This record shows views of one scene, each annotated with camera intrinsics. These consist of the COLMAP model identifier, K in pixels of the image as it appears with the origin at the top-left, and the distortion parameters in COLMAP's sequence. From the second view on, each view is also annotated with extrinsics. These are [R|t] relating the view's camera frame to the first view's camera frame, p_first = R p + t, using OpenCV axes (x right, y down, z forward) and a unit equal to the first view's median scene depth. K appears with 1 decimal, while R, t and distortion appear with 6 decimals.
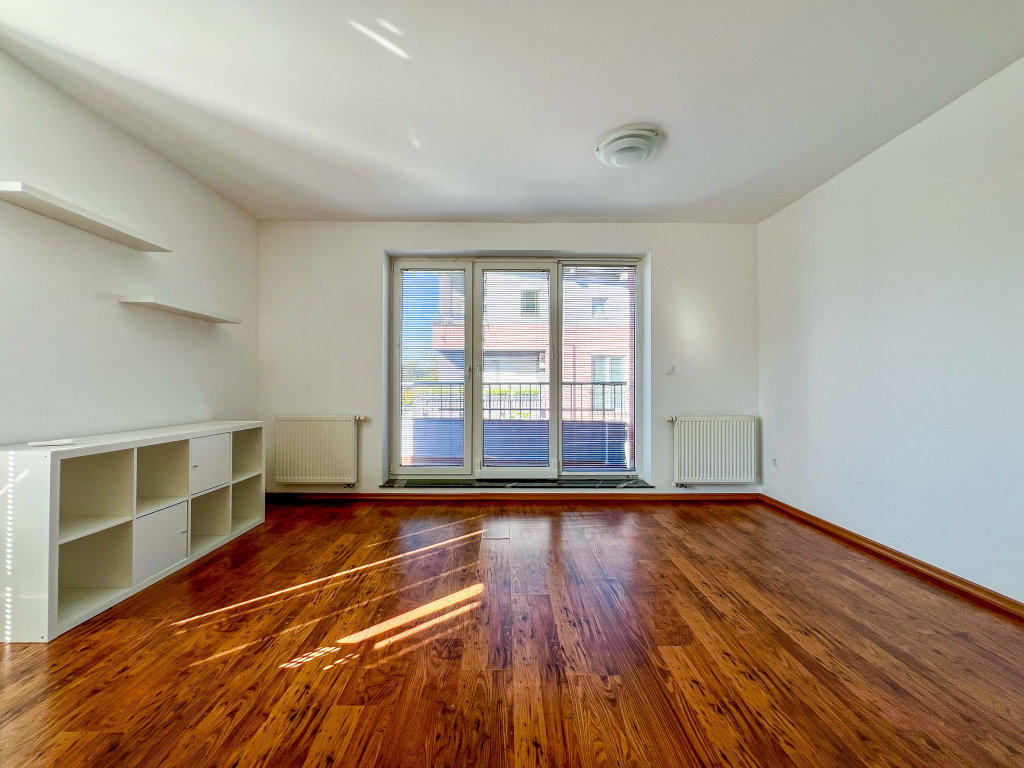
lens RADIAL K [[407.8, 0, 510.2], [0, 407.8, 380.8], [0, 0, 1]] dist [-0.001359, -0.000256]
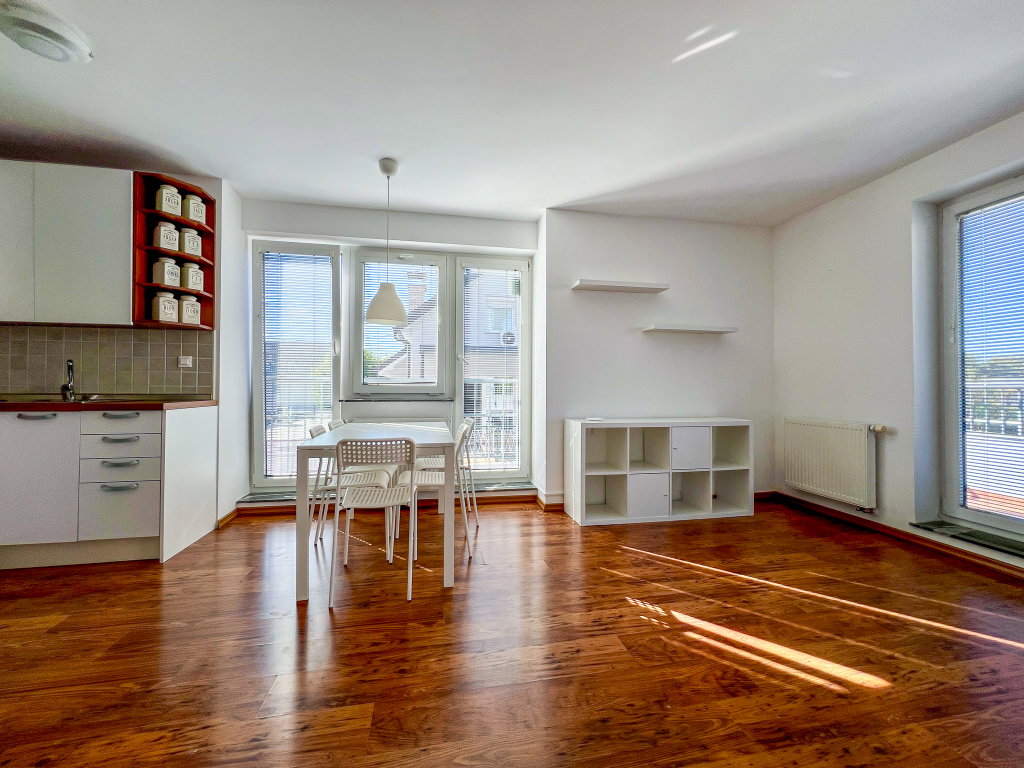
lens RADIAL K [[407.8, 0, 510.2], [0, 407.8, 380.8], [0, 0, 1]] dist [-0.001359, -0.000256]
pose [[0.175791, -0.019739, -0.984230, 0.512648], [0.010468, 0.999780, -0.018181, 0.011392], [0.984372, -0.007107, 0.175959, 0.294773]]
